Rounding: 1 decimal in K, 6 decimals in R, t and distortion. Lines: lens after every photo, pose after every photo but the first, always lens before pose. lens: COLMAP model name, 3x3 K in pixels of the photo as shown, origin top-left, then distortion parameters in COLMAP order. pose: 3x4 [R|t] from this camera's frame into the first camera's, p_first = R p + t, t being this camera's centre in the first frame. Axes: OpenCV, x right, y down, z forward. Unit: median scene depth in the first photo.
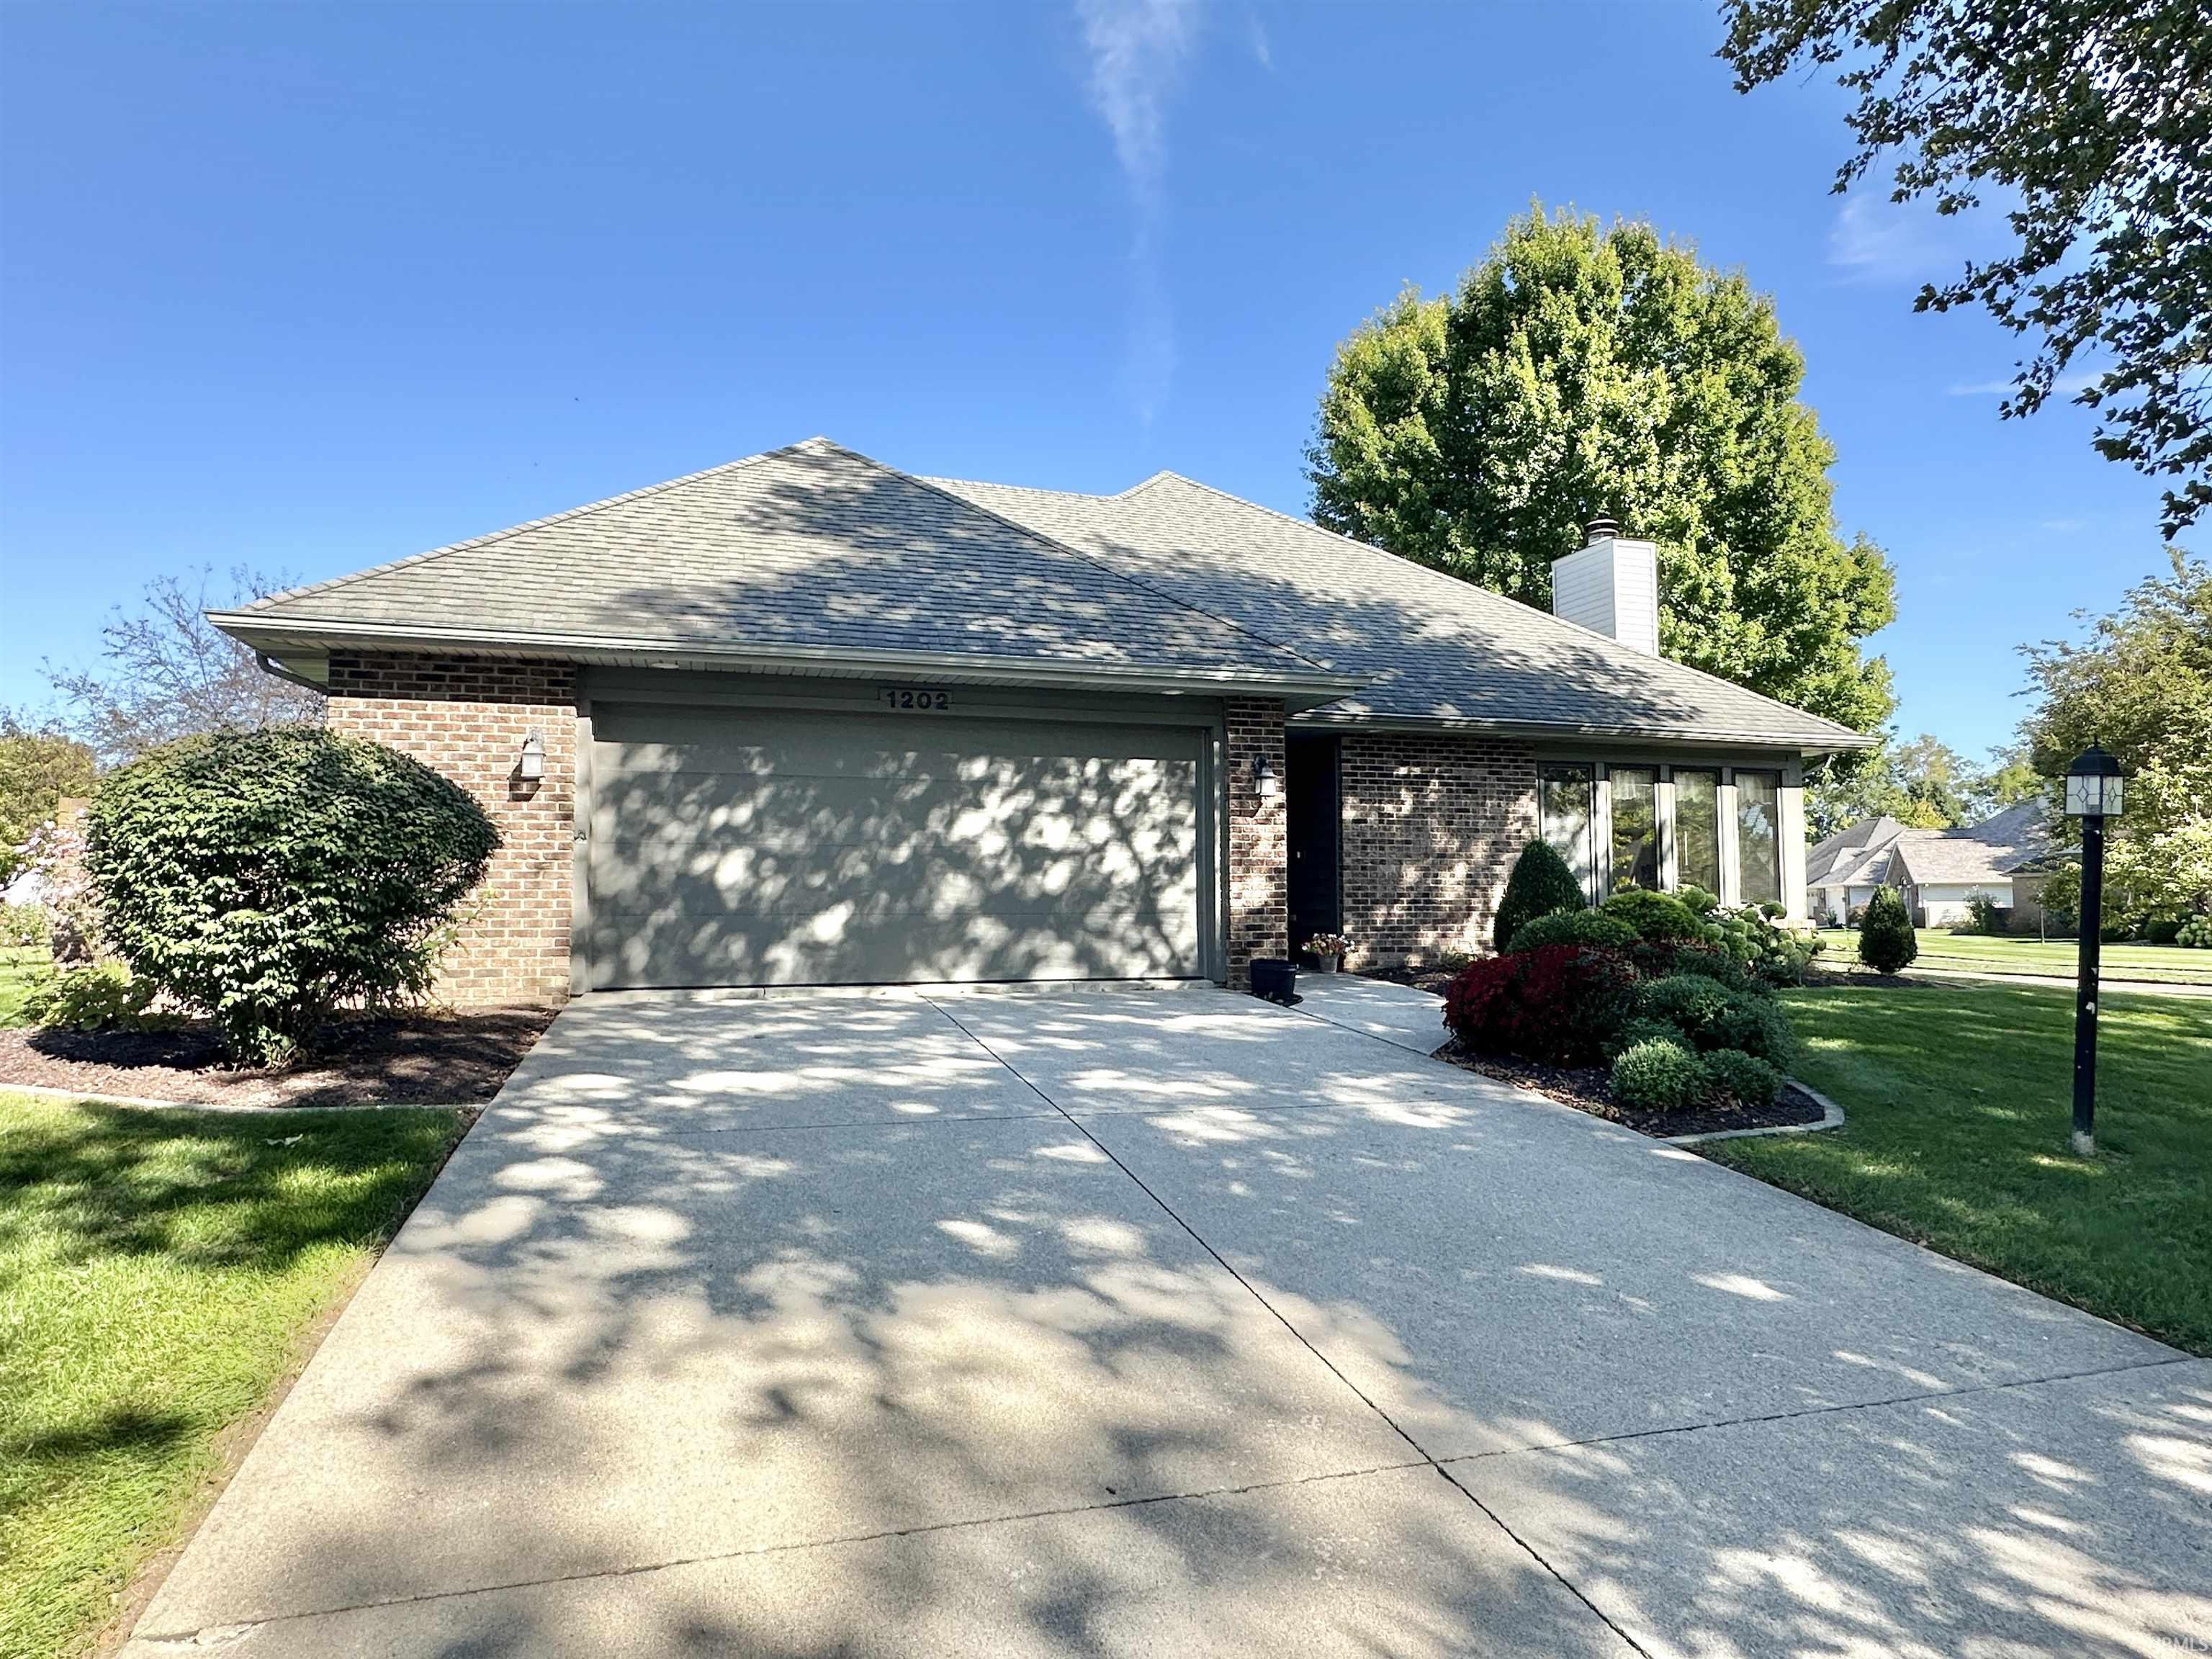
lens RADIAL K [[1309.9, 0, 1106.0], [0, 1309.9, 829.5], [0, 0, 1]] dist [0.002686, 0.000106]
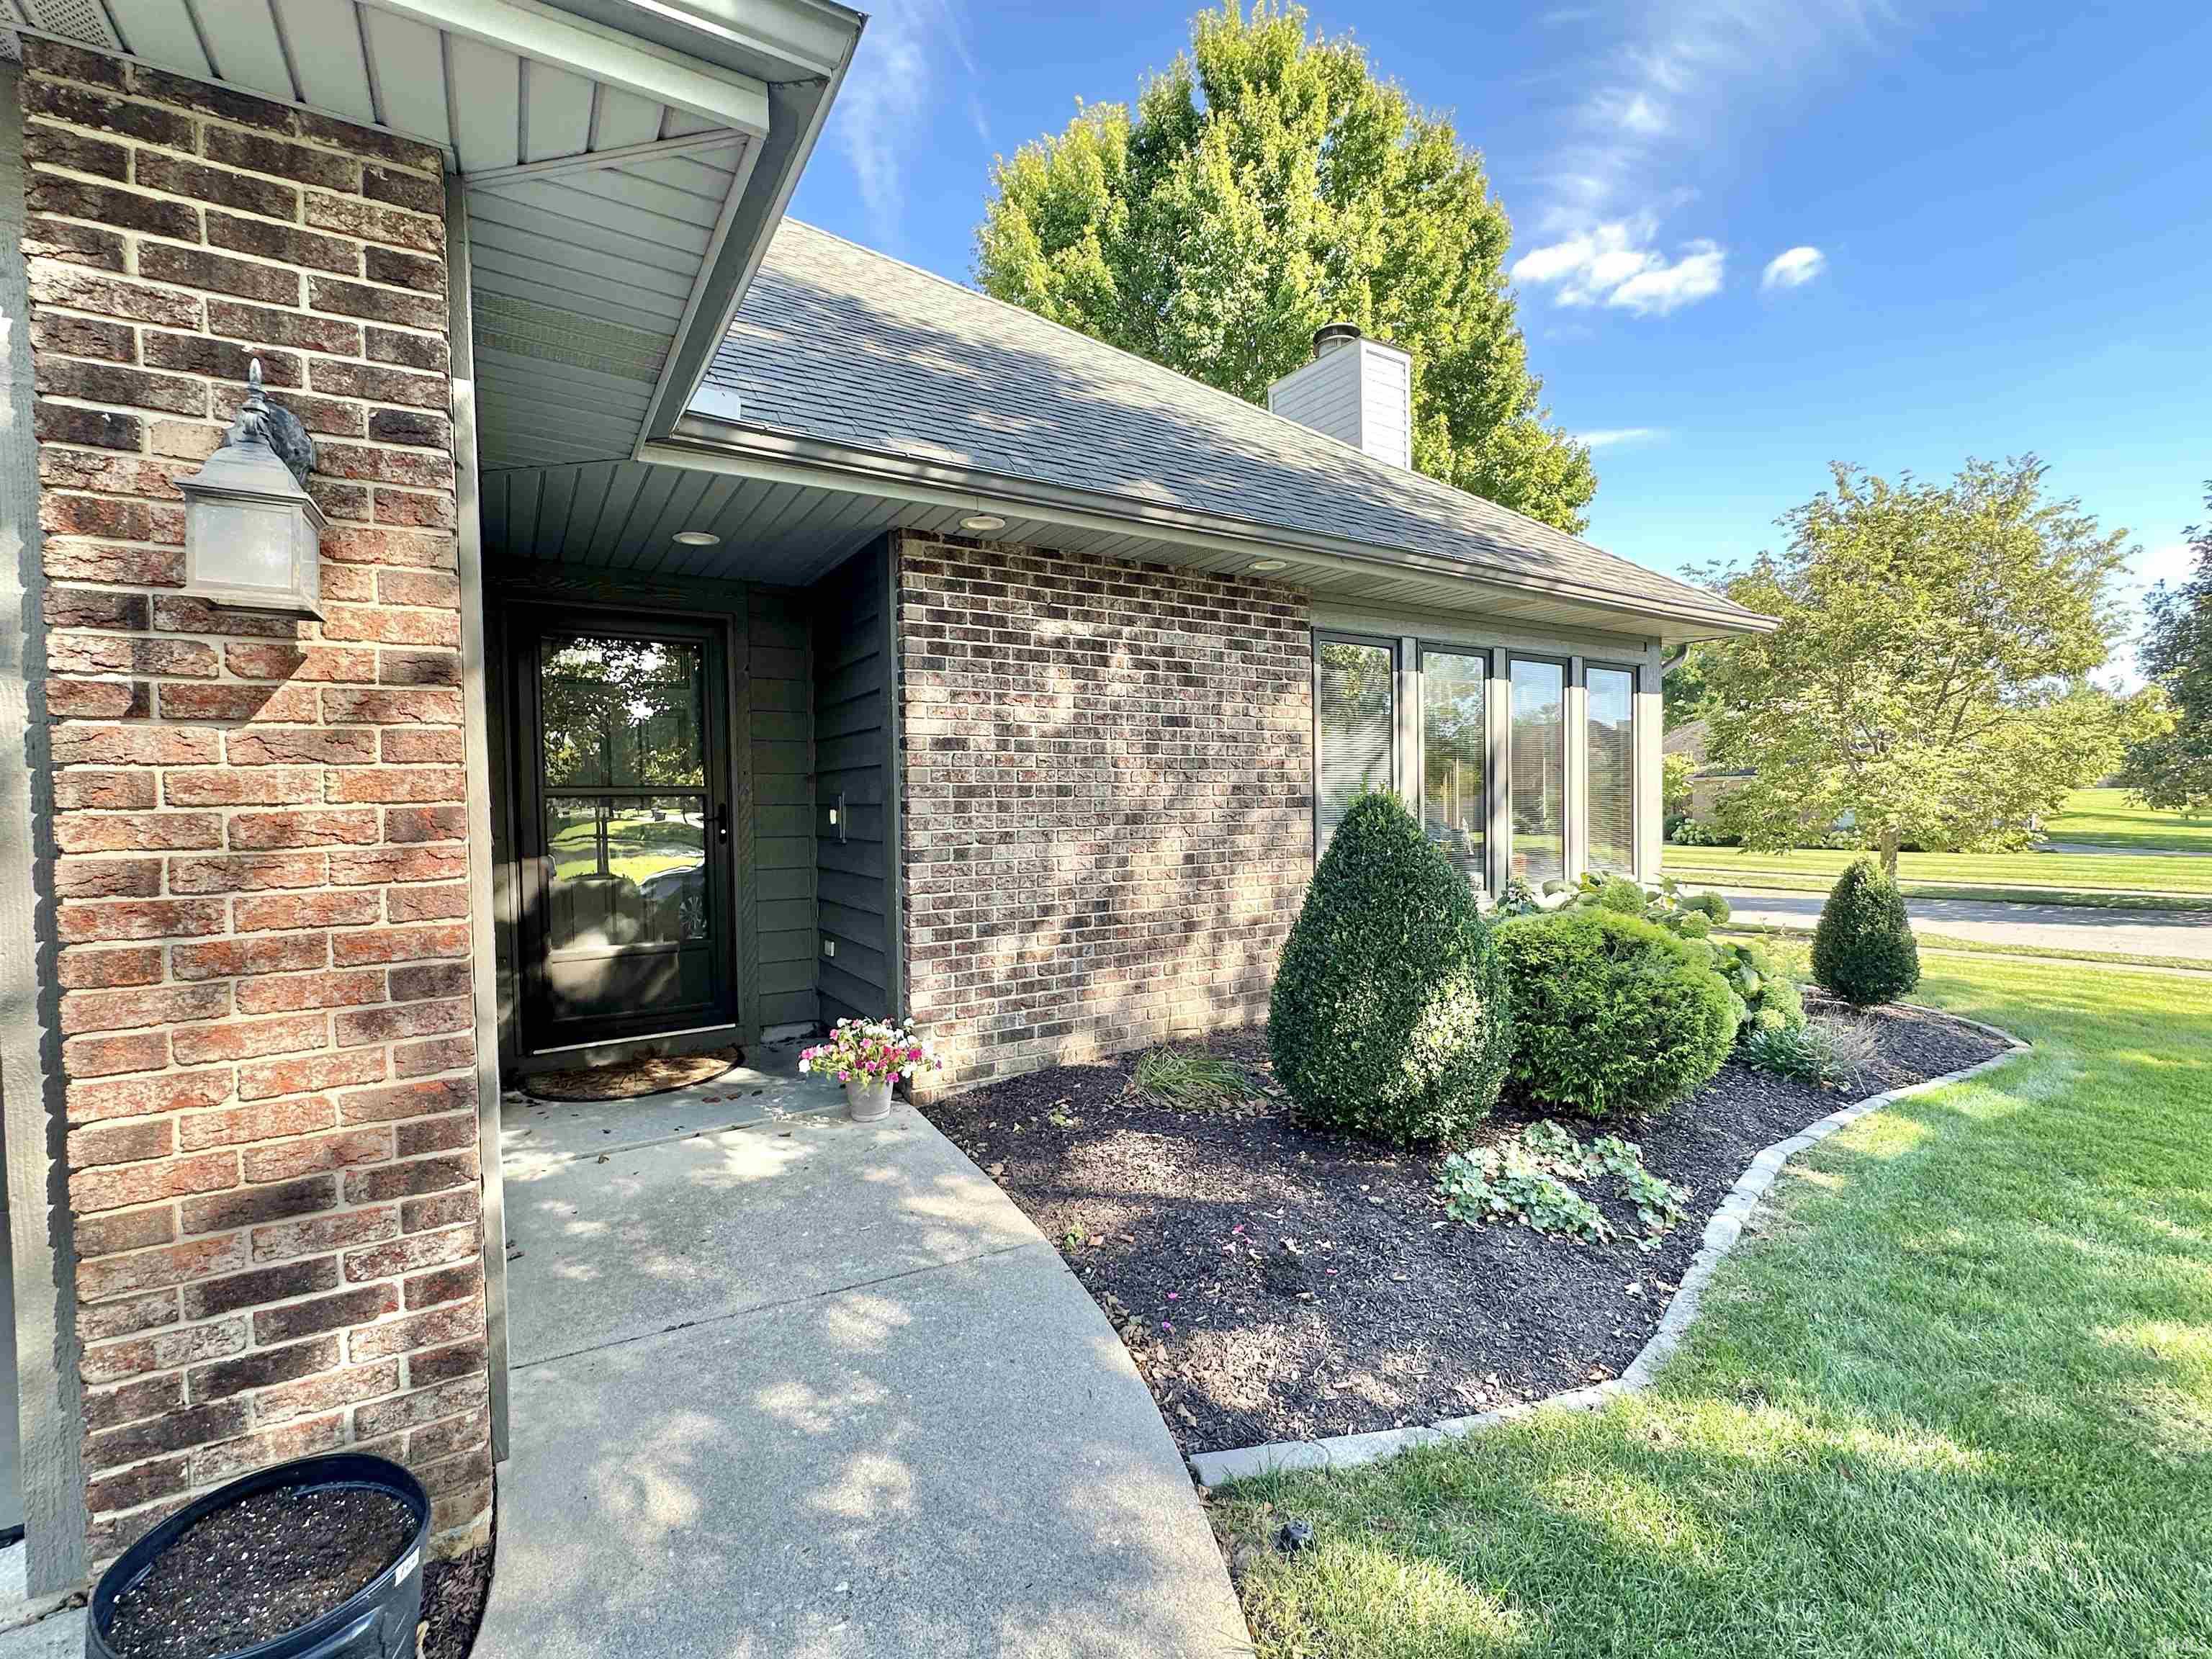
lens RADIAL K [[966.7, 0, 1106.0], [0, 966.7, 829.5], [0, 0, 1]] dist [-0.001392, -0.000293]
pose [[0.970097, -0.018628, 0.242000, 0.166248], [-0.001886, 0.996442, 0.084264, -0.005197], [-0.242709, -0.082201, 0.966610, 0.683563]]
